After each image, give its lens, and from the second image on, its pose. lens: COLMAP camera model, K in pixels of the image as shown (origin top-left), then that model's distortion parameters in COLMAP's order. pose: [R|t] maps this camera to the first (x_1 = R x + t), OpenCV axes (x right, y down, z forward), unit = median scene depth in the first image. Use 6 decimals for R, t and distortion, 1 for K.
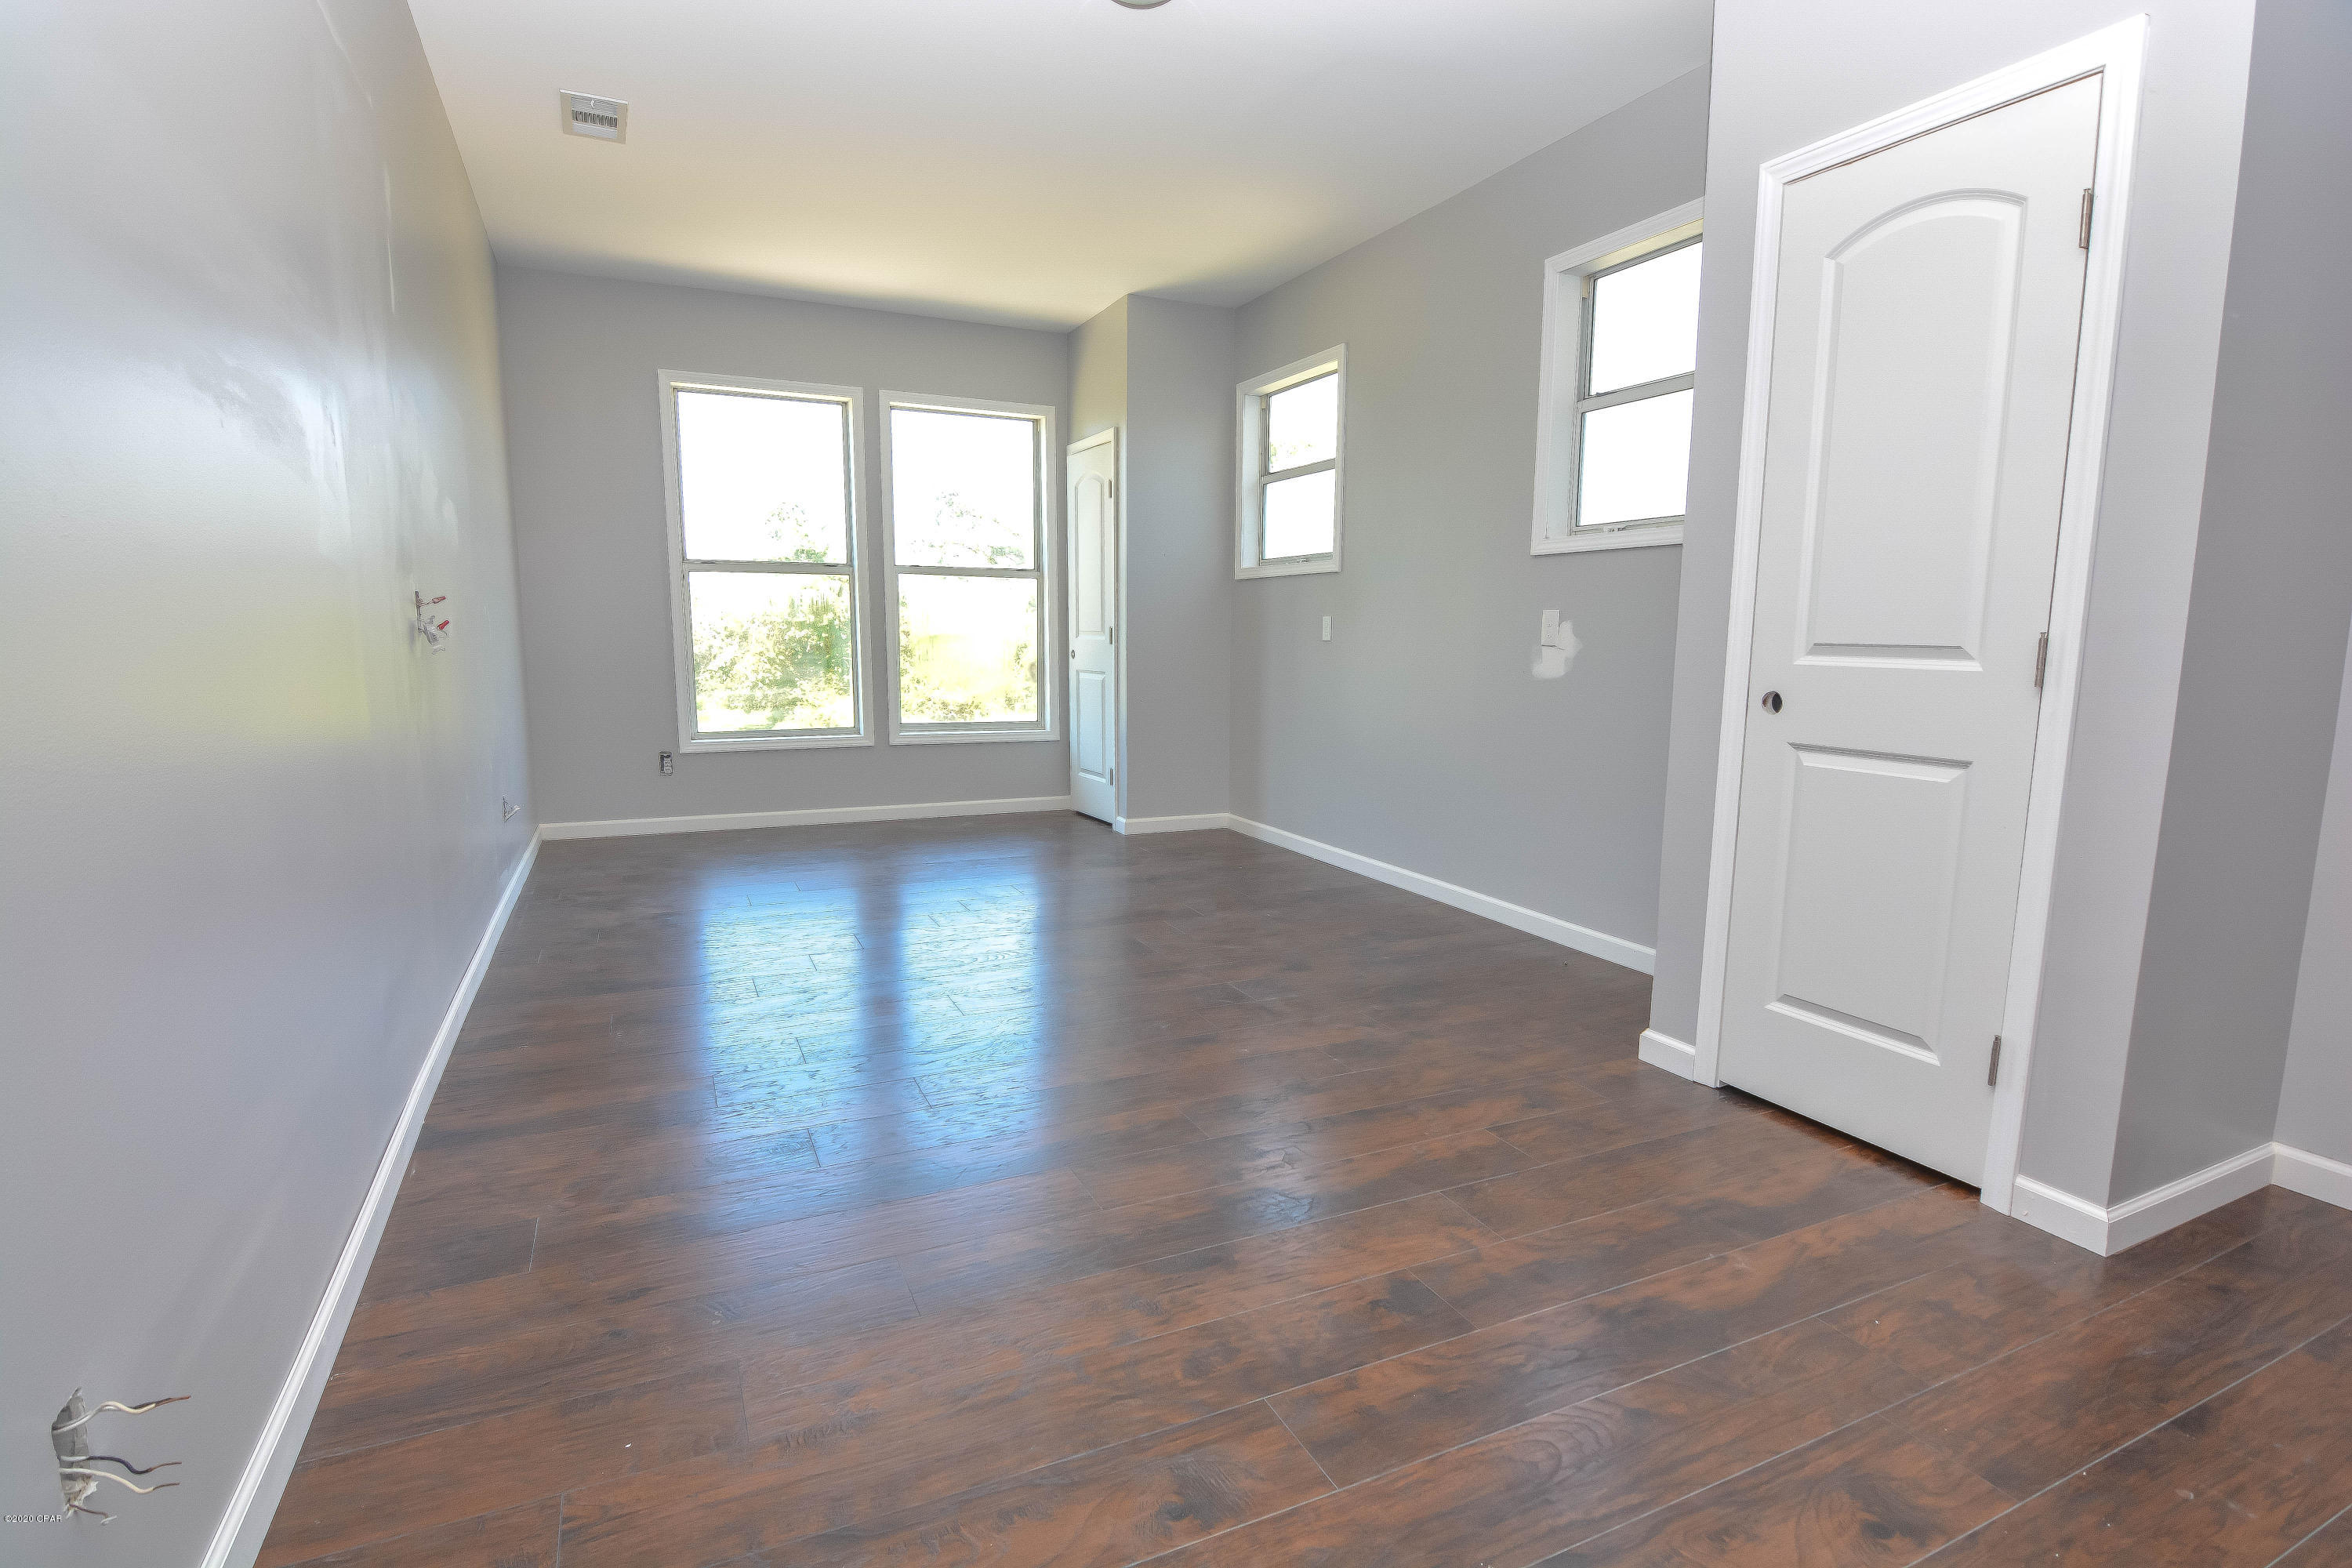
lens RADIAL K [[1140.0, 0, 1176.0], [0, 1140.0, 784.0], [0, 0, 1]] dist [0.016923, -0.023438]
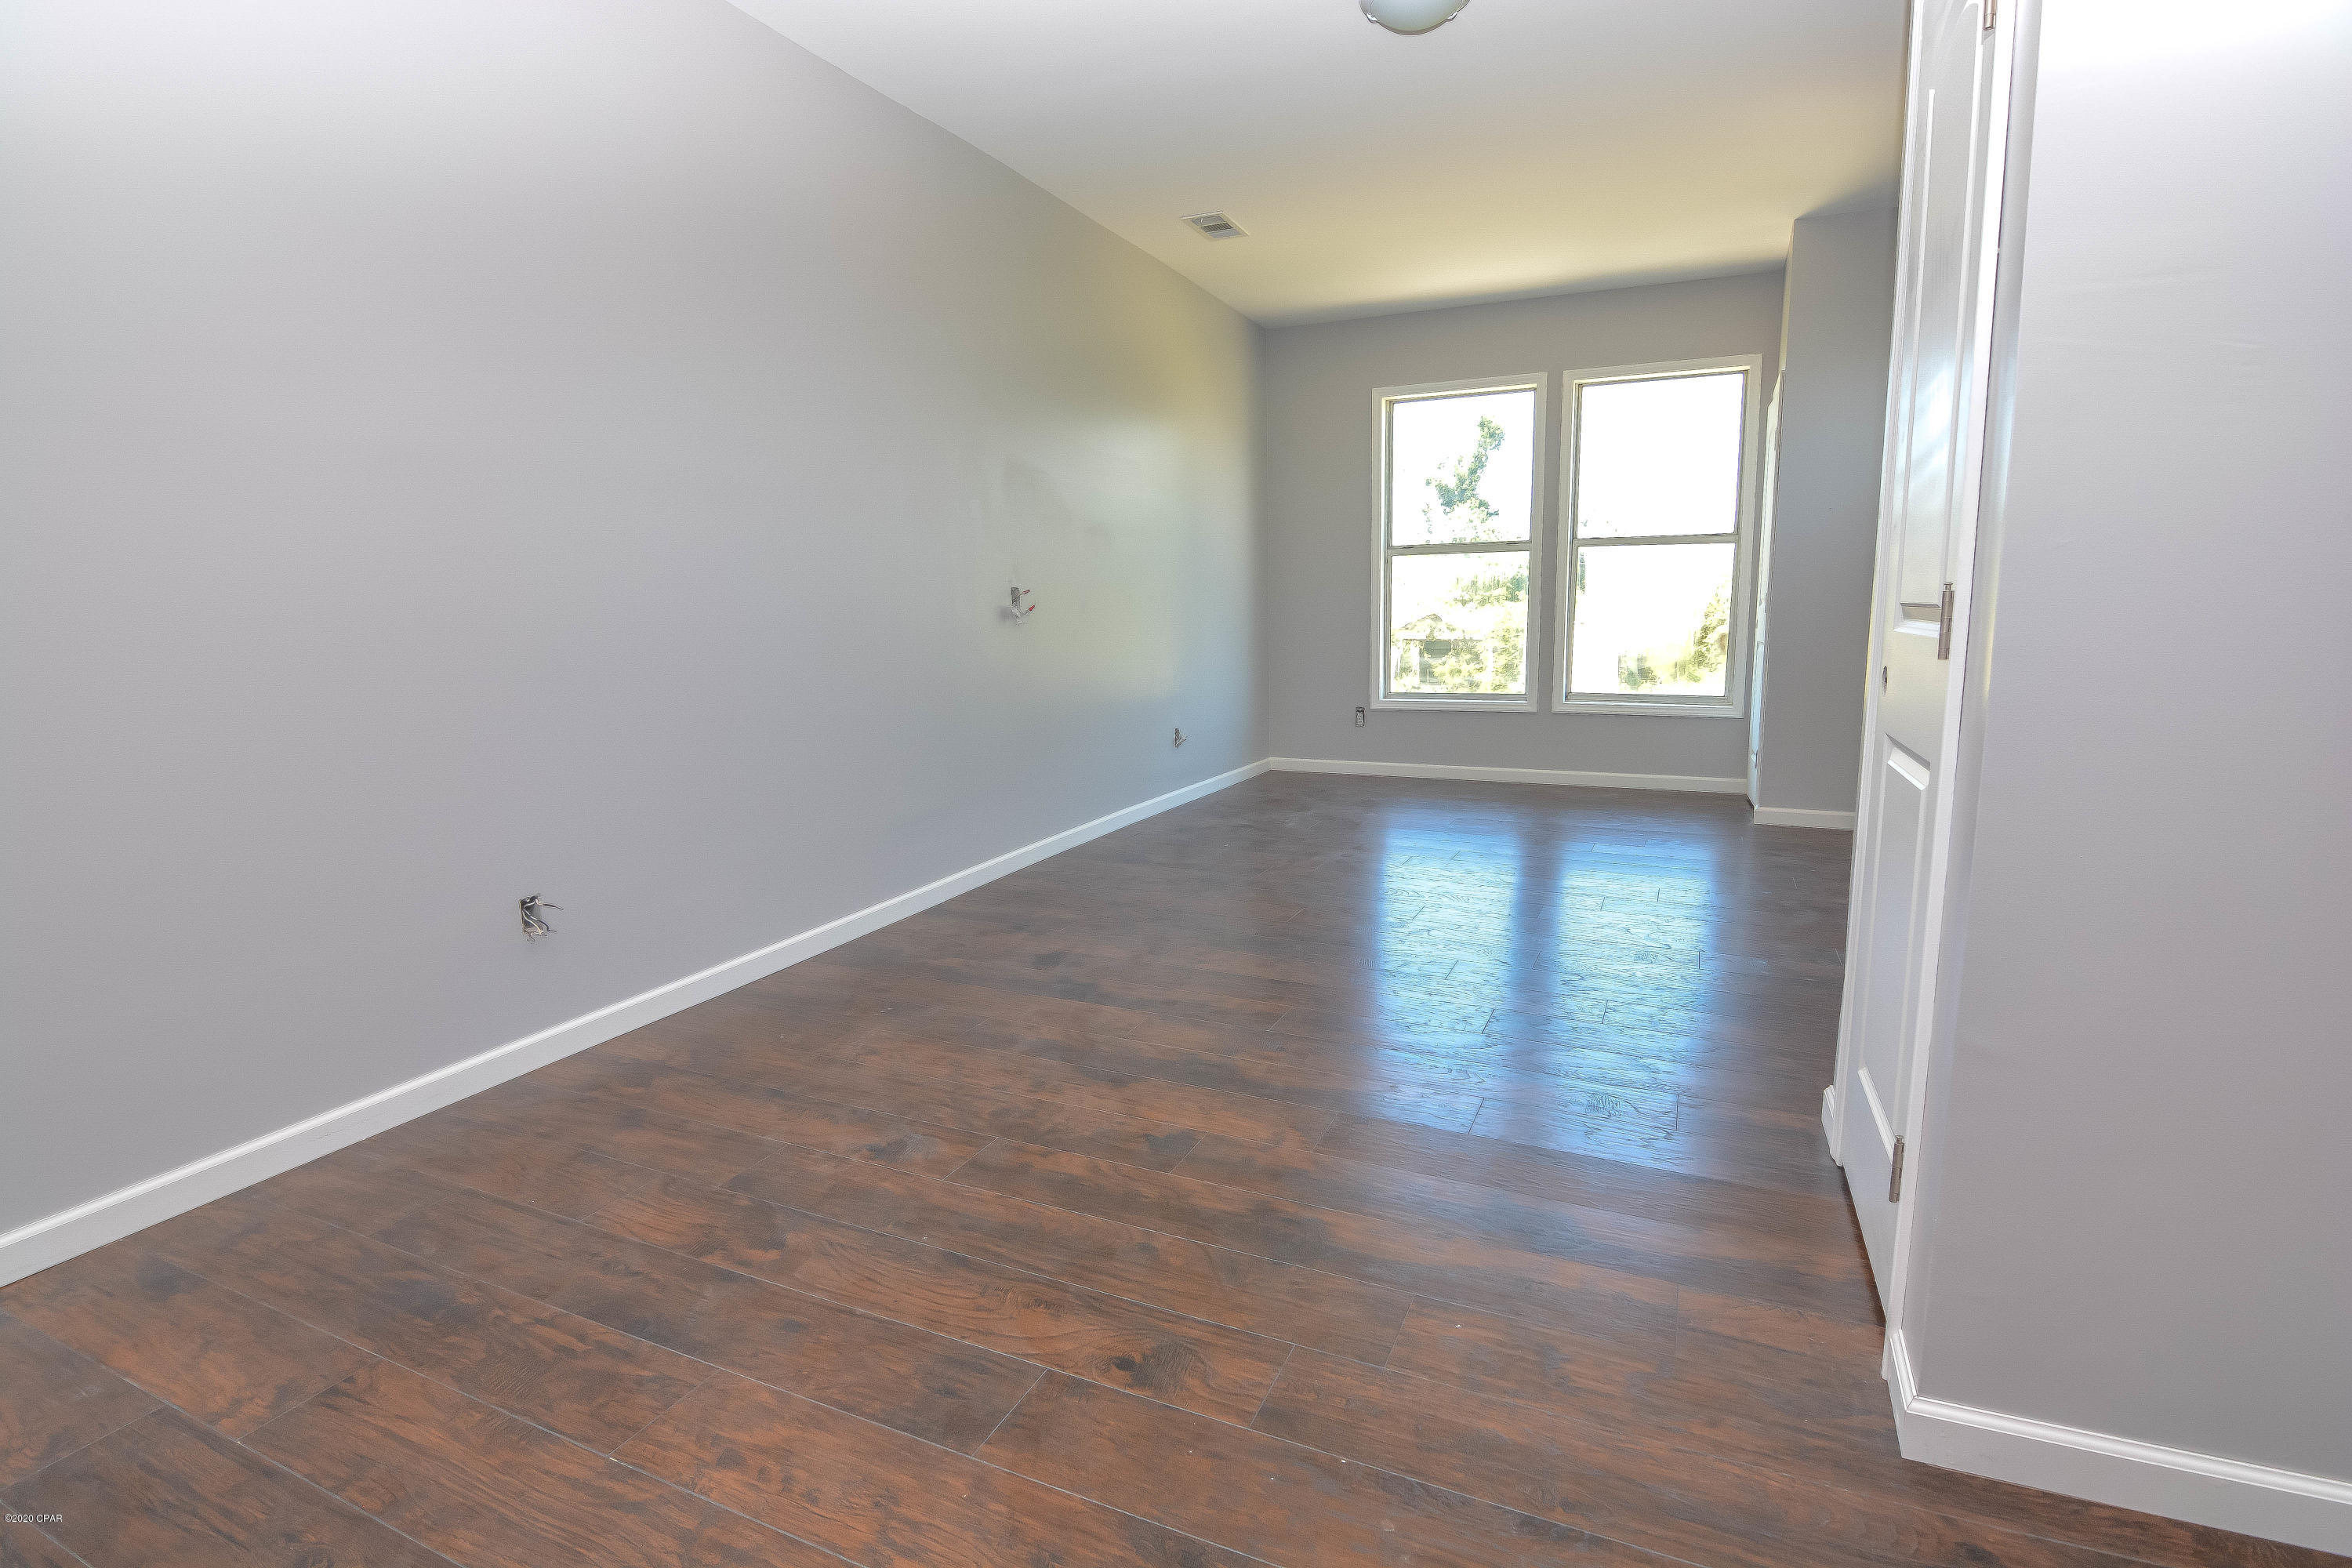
lens RADIAL K [[1140.0, 0, 1176.0], [0, 1140.0, 784.0], [0, 0, 1]] dist [0.016923, -0.023438]
pose [[0.646782, 0.099583, -0.756146, 0.330429], [-0.082941, 0.994743, 0.060061, -0.003097], [0.758152, 0.023869, 0.651641, 0.057399]]
